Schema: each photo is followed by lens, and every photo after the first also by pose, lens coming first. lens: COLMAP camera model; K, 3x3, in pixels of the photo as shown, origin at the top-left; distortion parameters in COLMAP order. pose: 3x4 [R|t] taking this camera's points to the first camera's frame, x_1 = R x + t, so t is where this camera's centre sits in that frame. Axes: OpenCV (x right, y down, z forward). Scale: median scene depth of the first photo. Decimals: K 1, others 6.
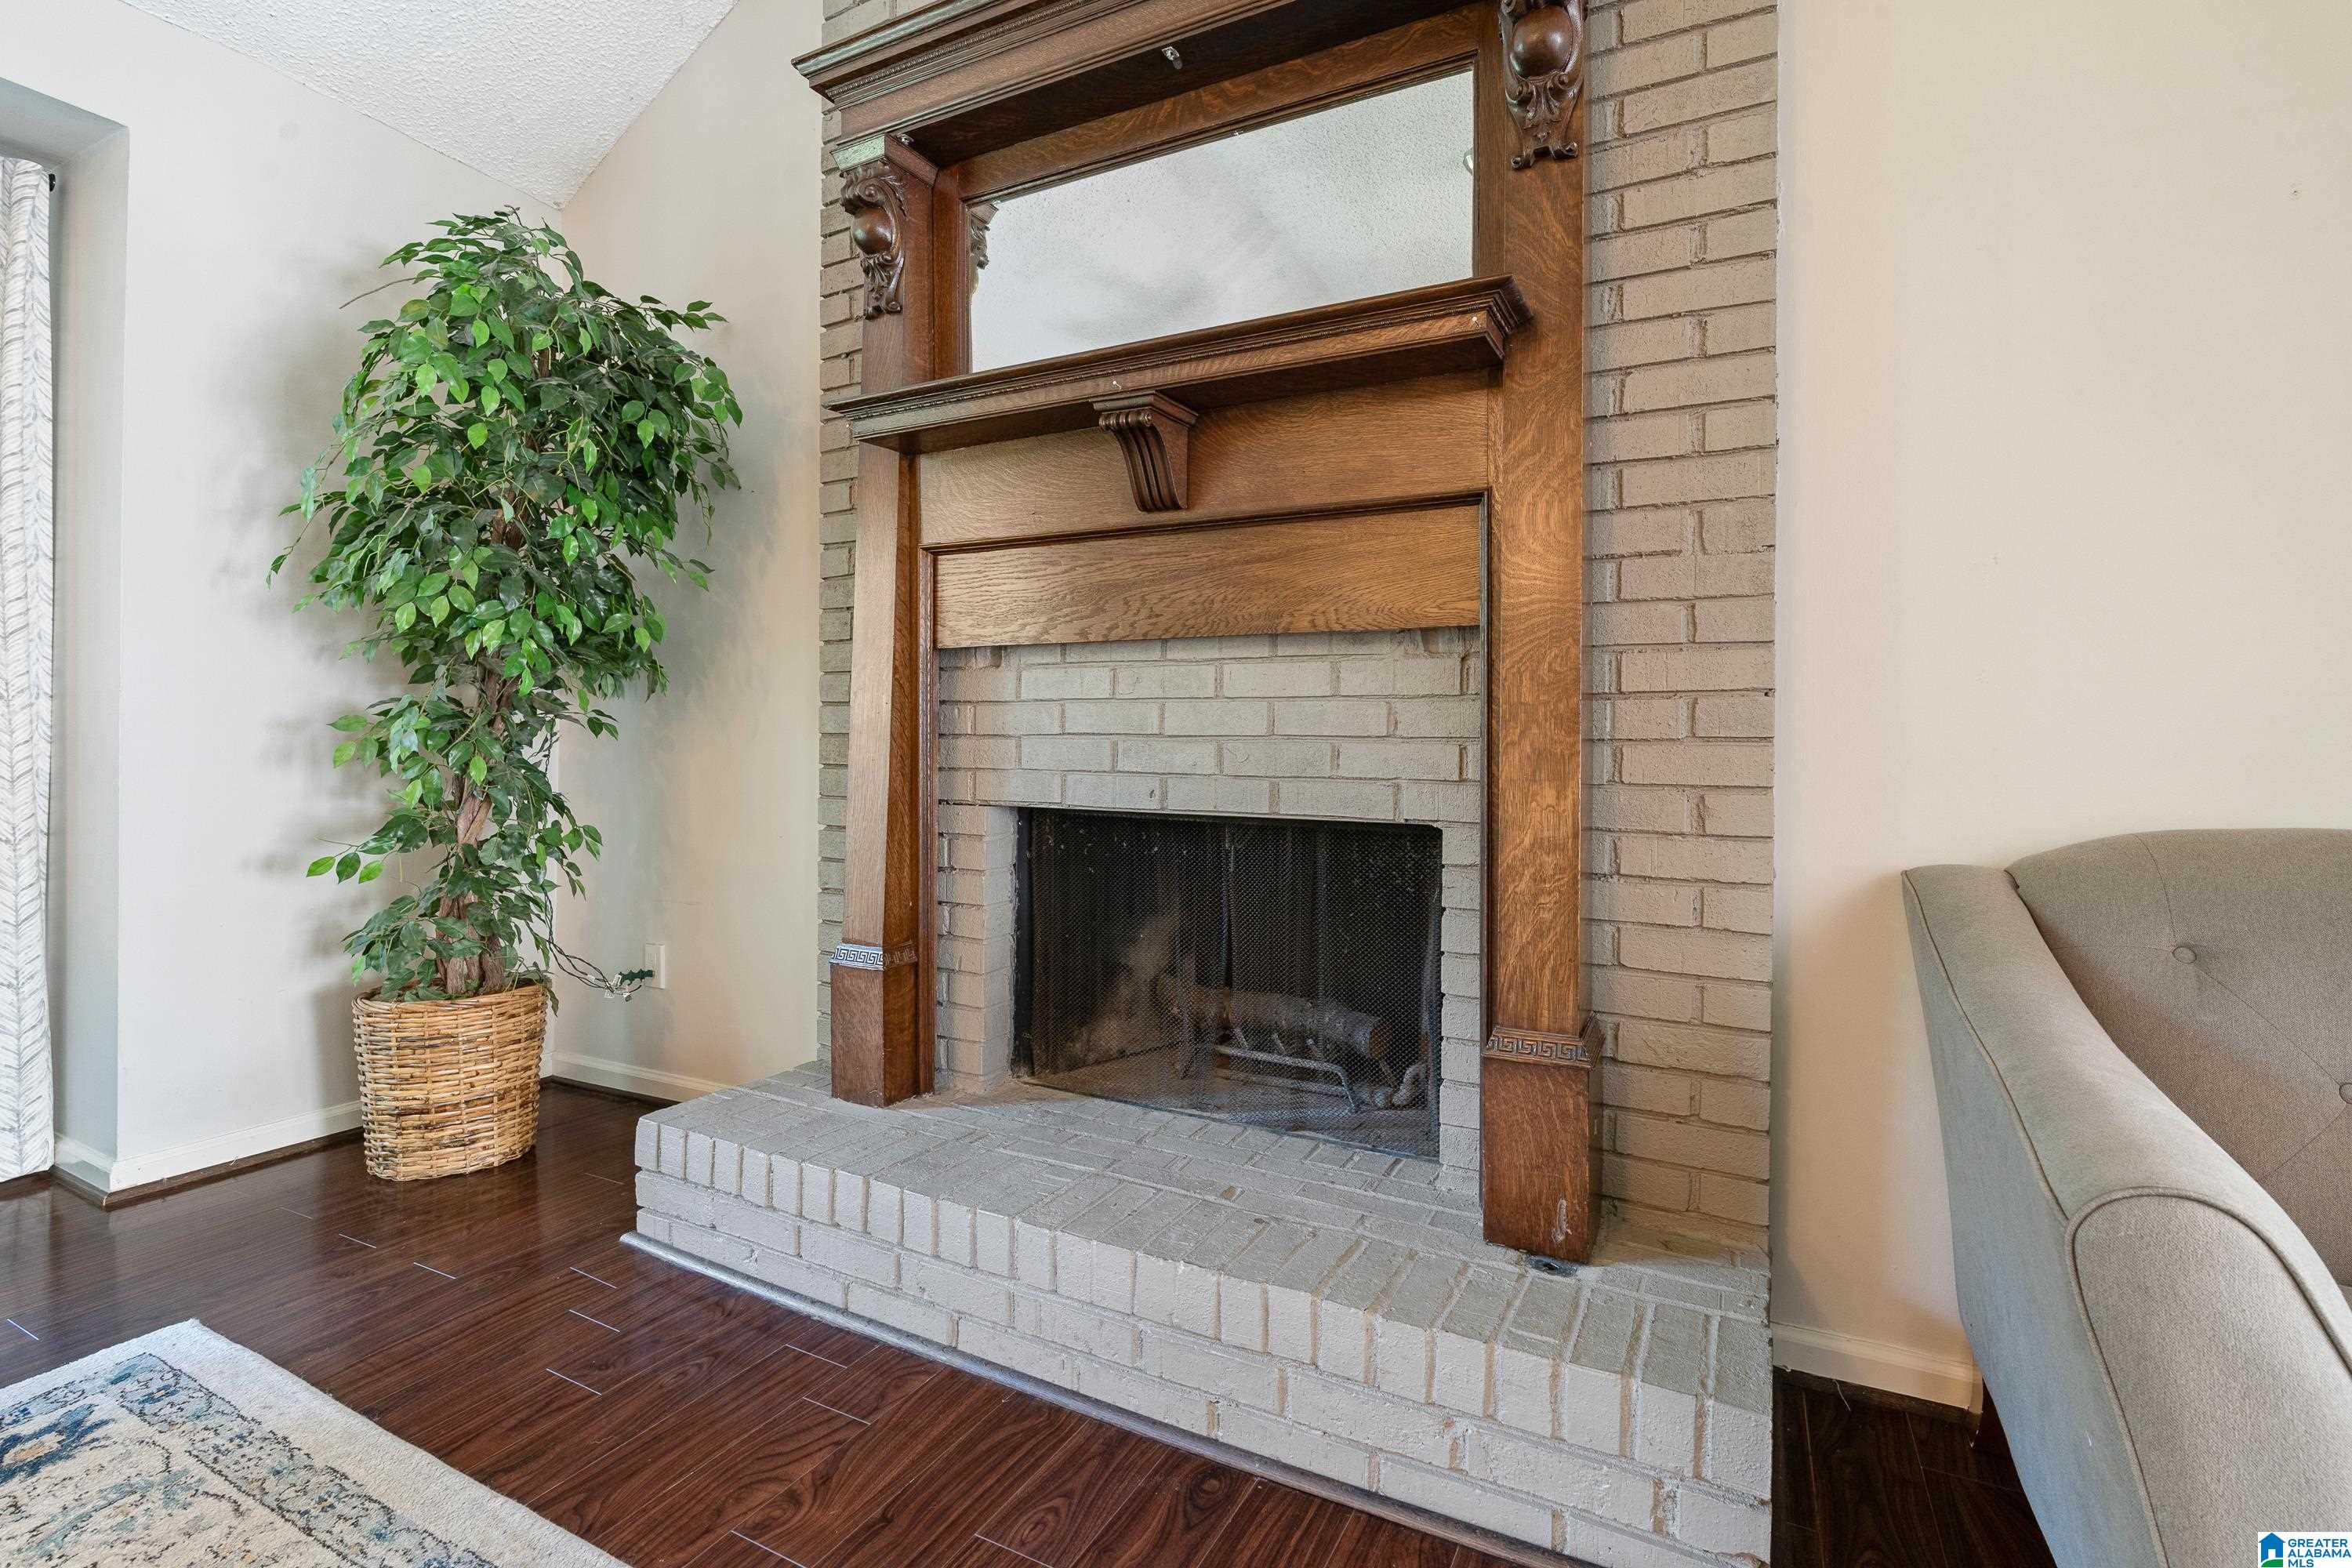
lens RADIAL K [[1082.0, 0, 1163.4], [0, 1082.0, 739.9], [0, 0, 1]] dist [-0.004782, 0.004193]
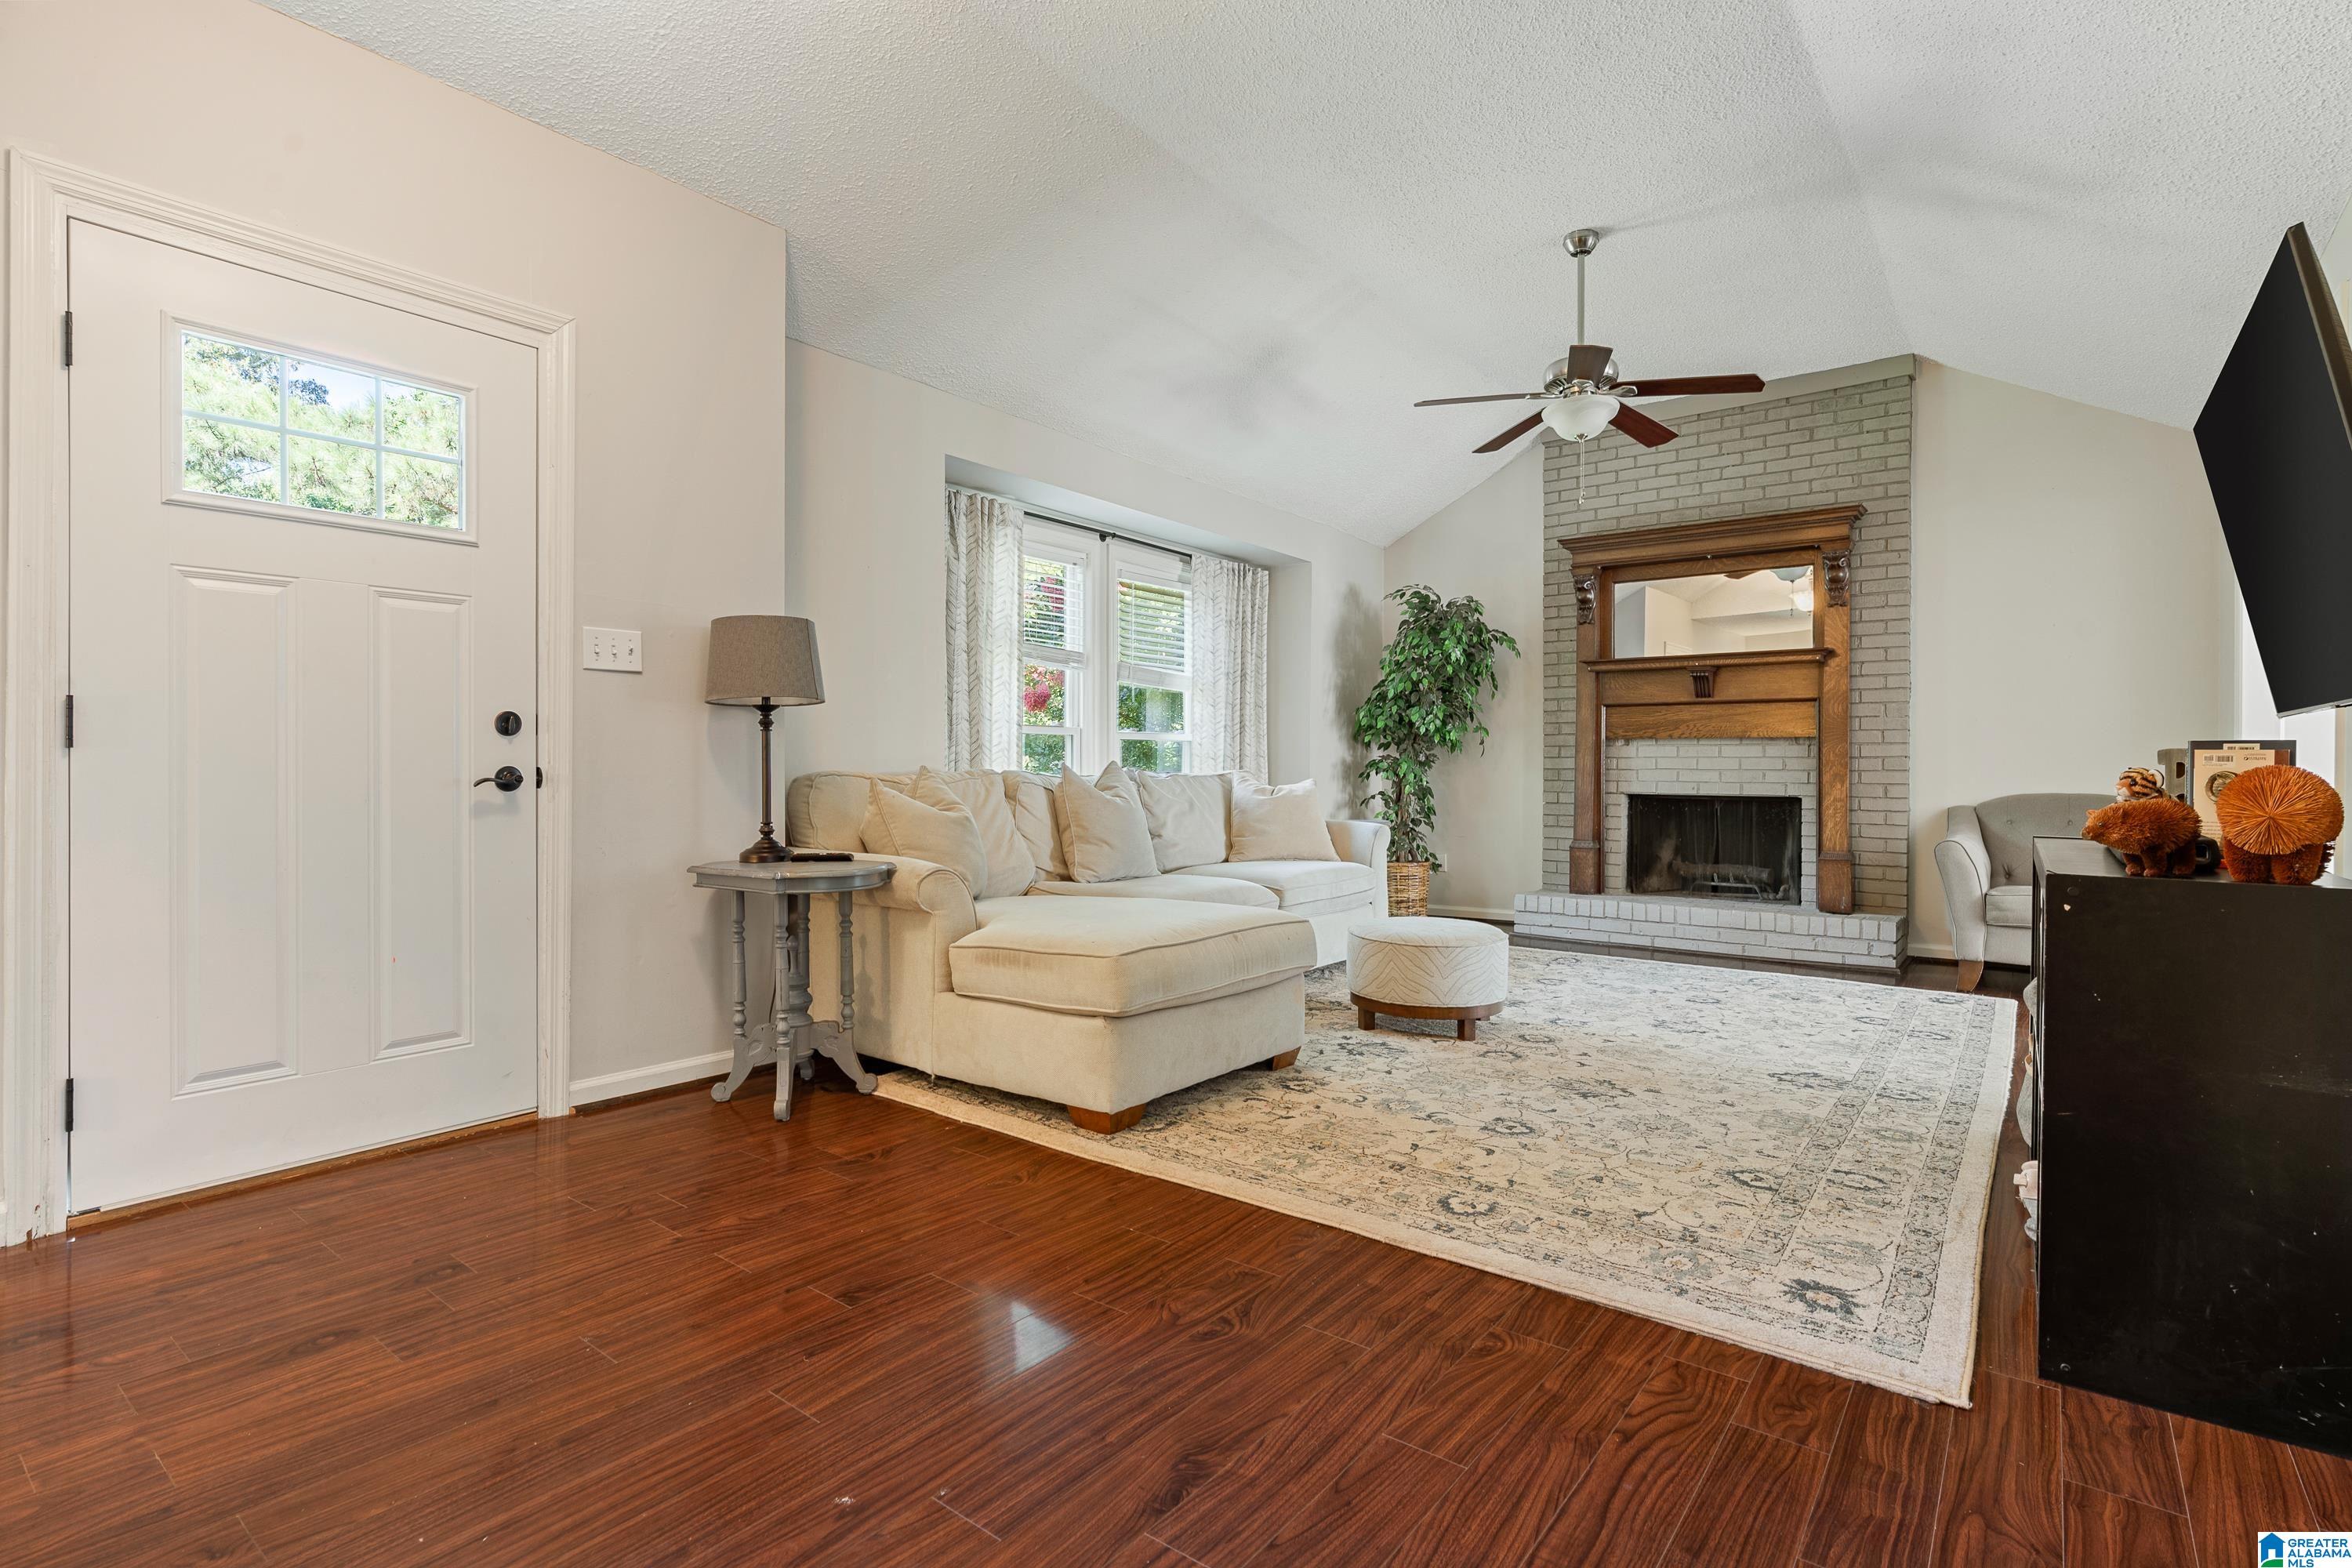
lens RADIAL K [[1134.3, 0, 1169.9], [0, 1134.3, 769.3], [0, 0, 1]] dist [0.003634, -0.000145]
pose [[0.986379, -0.000143, -0.164491, -1.071362], [-0.000418, 0.999994, -0.003373, 0.008220], [0.164490, 0.003396, 0.986373, -2.722576]]
